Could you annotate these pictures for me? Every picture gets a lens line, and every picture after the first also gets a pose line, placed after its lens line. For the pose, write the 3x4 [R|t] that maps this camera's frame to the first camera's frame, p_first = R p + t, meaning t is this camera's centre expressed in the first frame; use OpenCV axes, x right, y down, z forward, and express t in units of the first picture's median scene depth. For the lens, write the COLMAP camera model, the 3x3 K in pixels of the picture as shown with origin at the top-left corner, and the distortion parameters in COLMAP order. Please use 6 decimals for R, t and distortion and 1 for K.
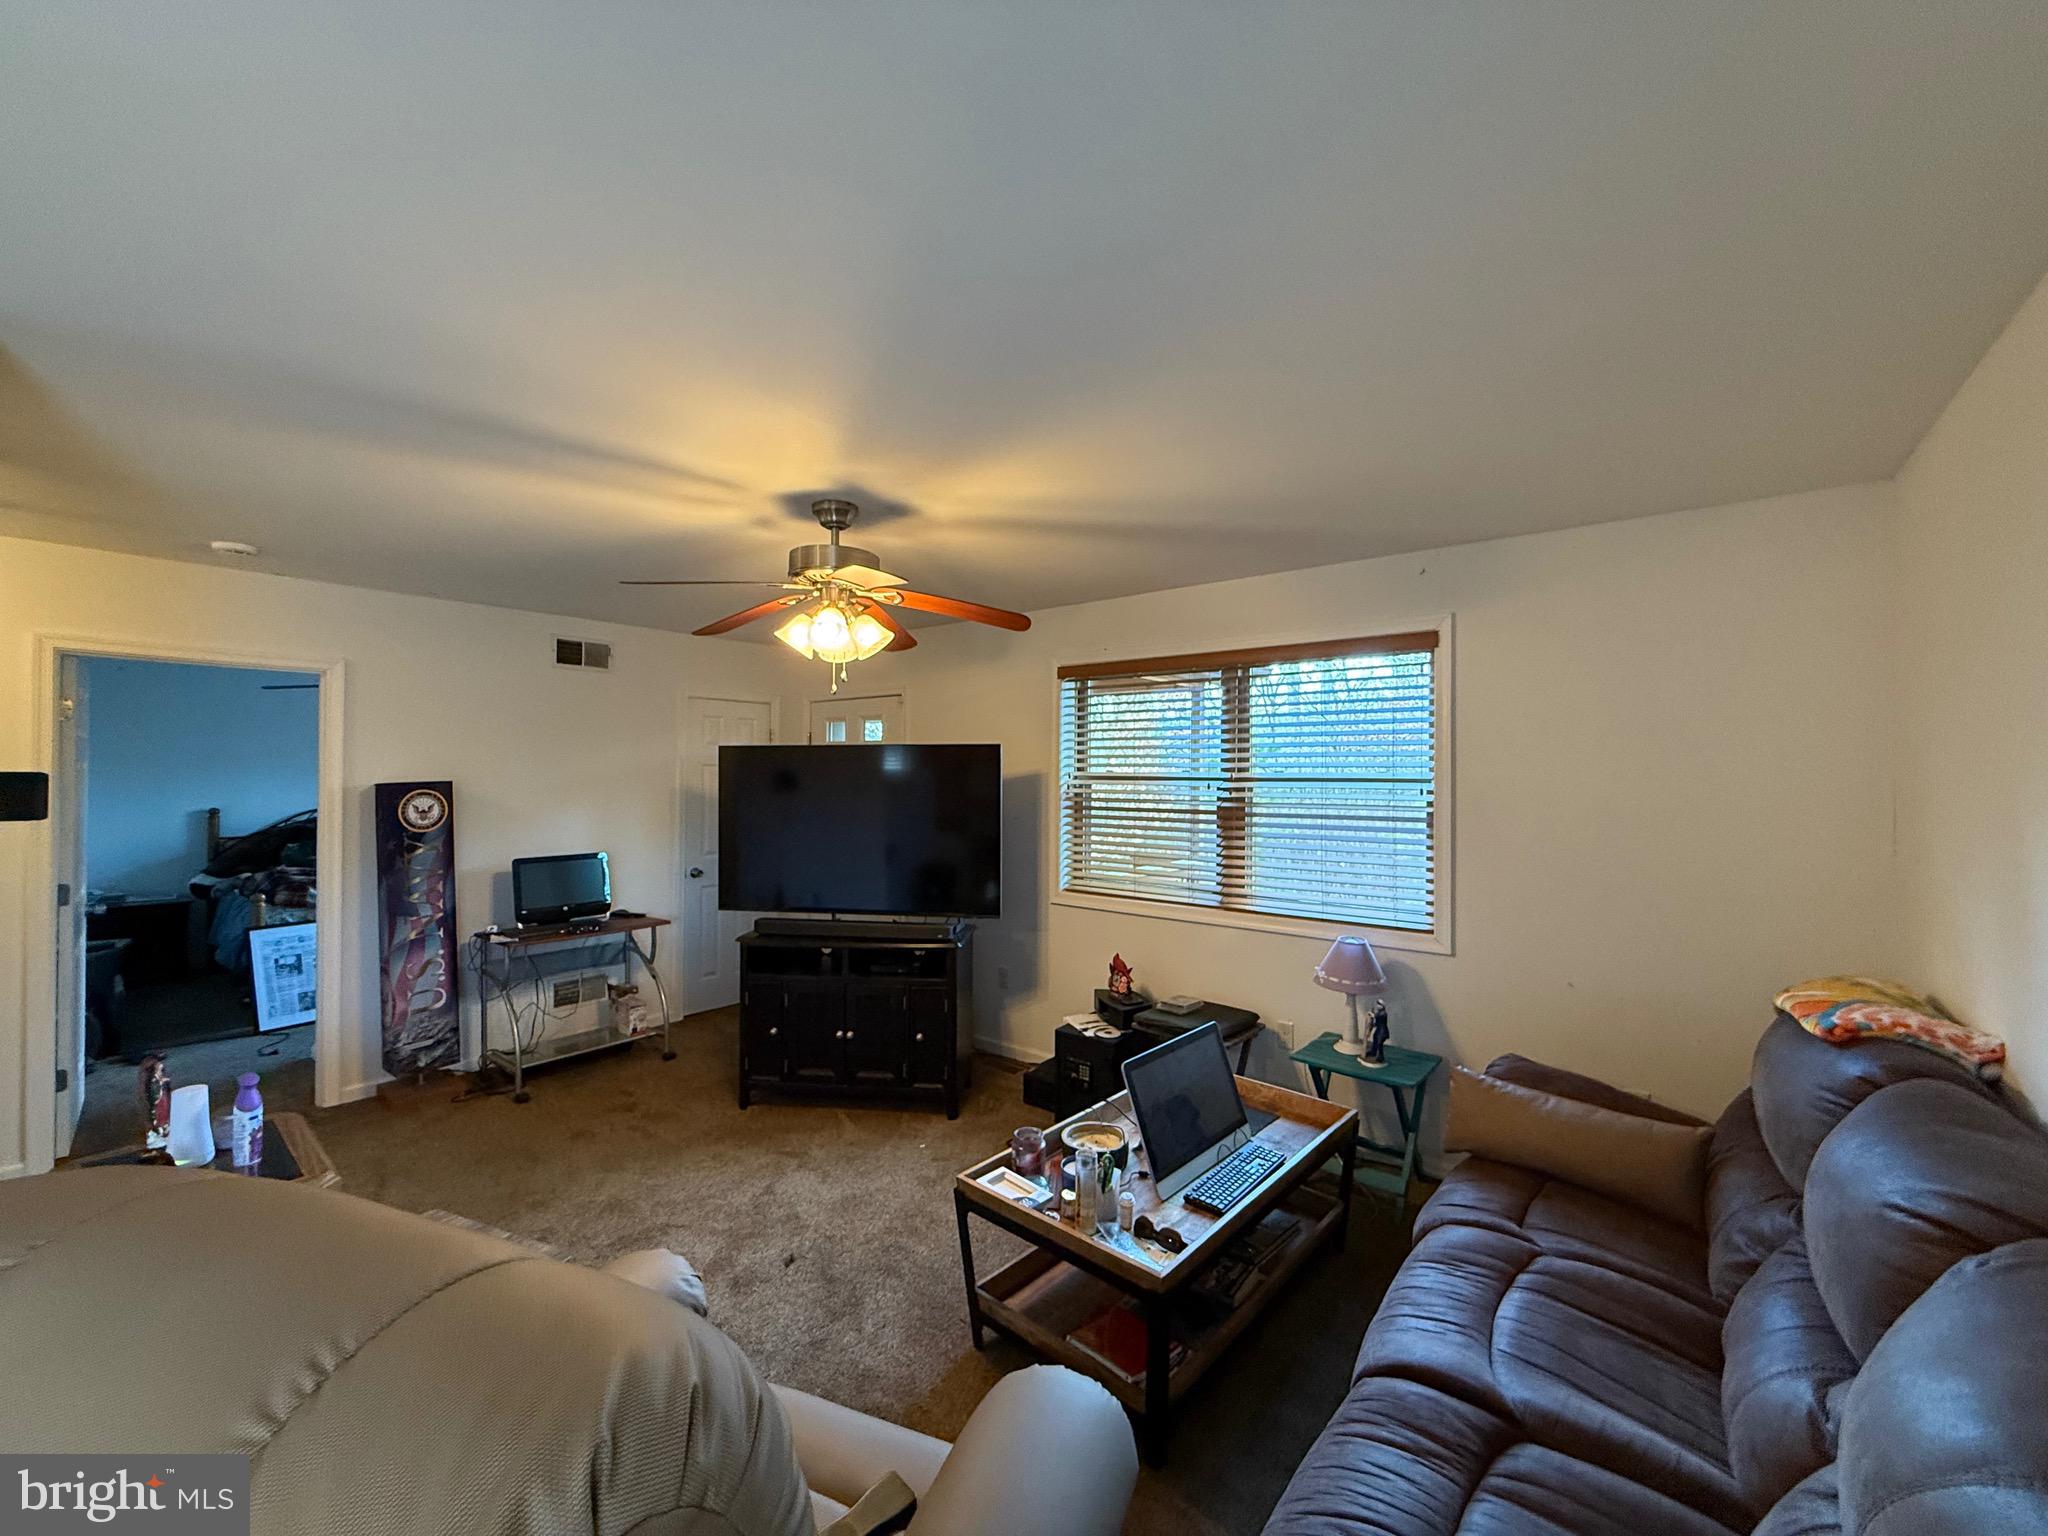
lens RADIAL K [[824.1, 0, 1021.8], [0, 824.1, 772.8], [0, 0, 1]] dist [0.001409, -0.001593]
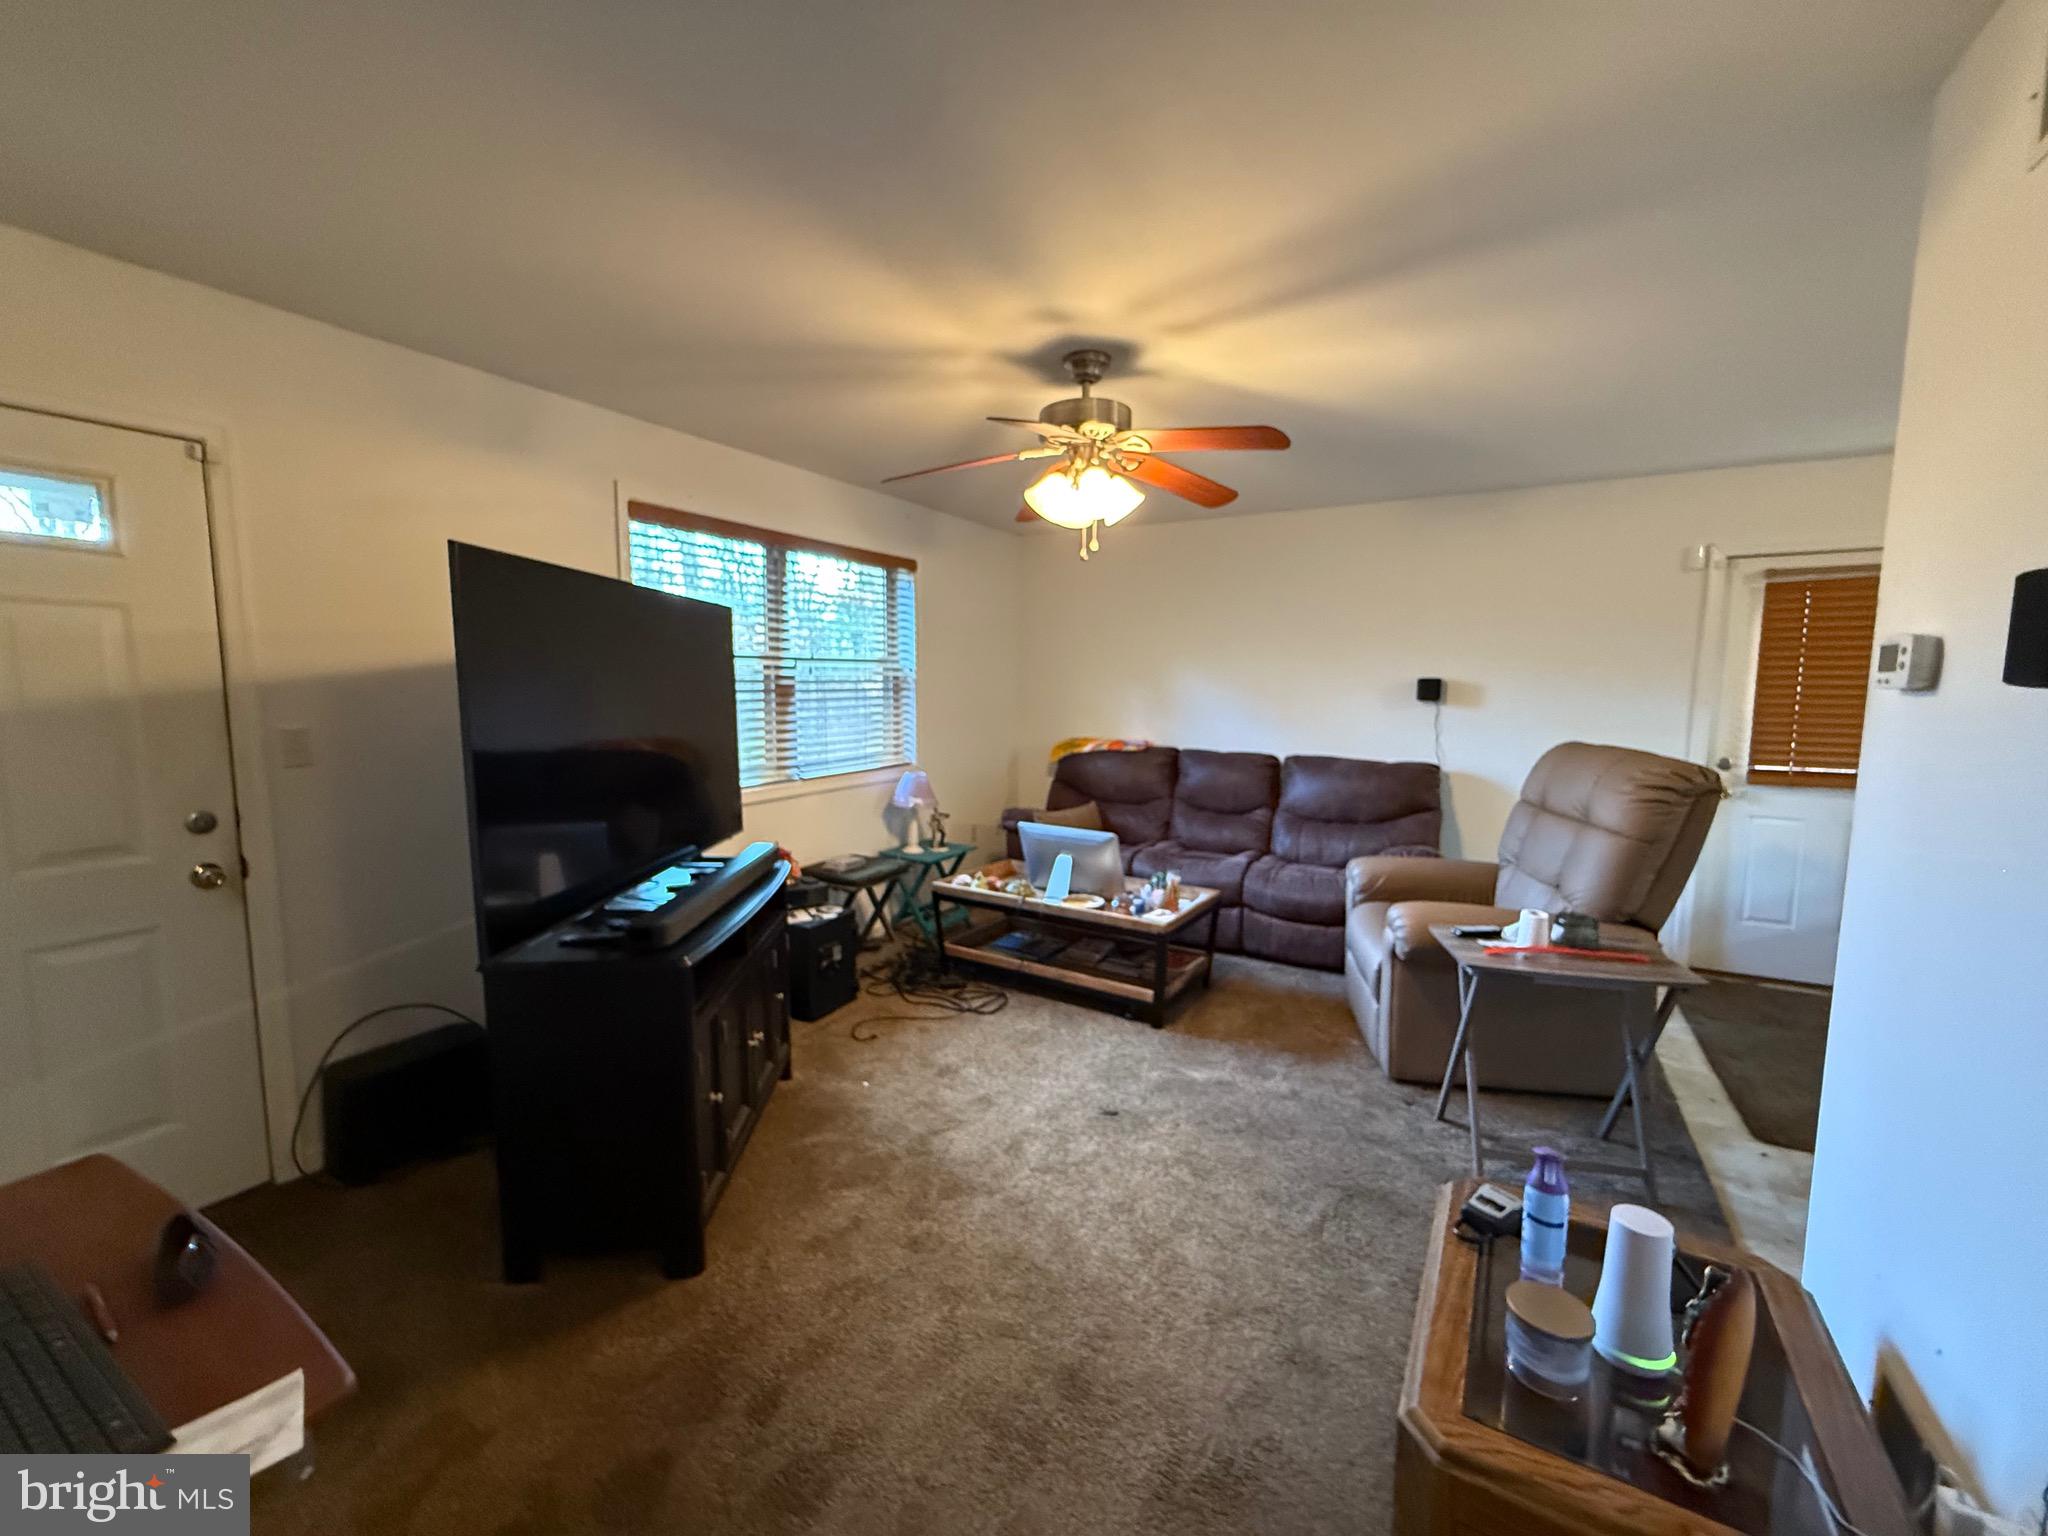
lens RADIAL K [[824.1, 0, 1025.6], [0, 824.1, 764.3], [0, 0, 1]] dist [0.001409, -0.001593]
pose [[-0.181481, -0.113943, 0.976771, -0.839060], [-0.010830, 0.993436, 0.113875, 0.019774], [-0.983335, 0.010087, -0.181524, 0.882218]]
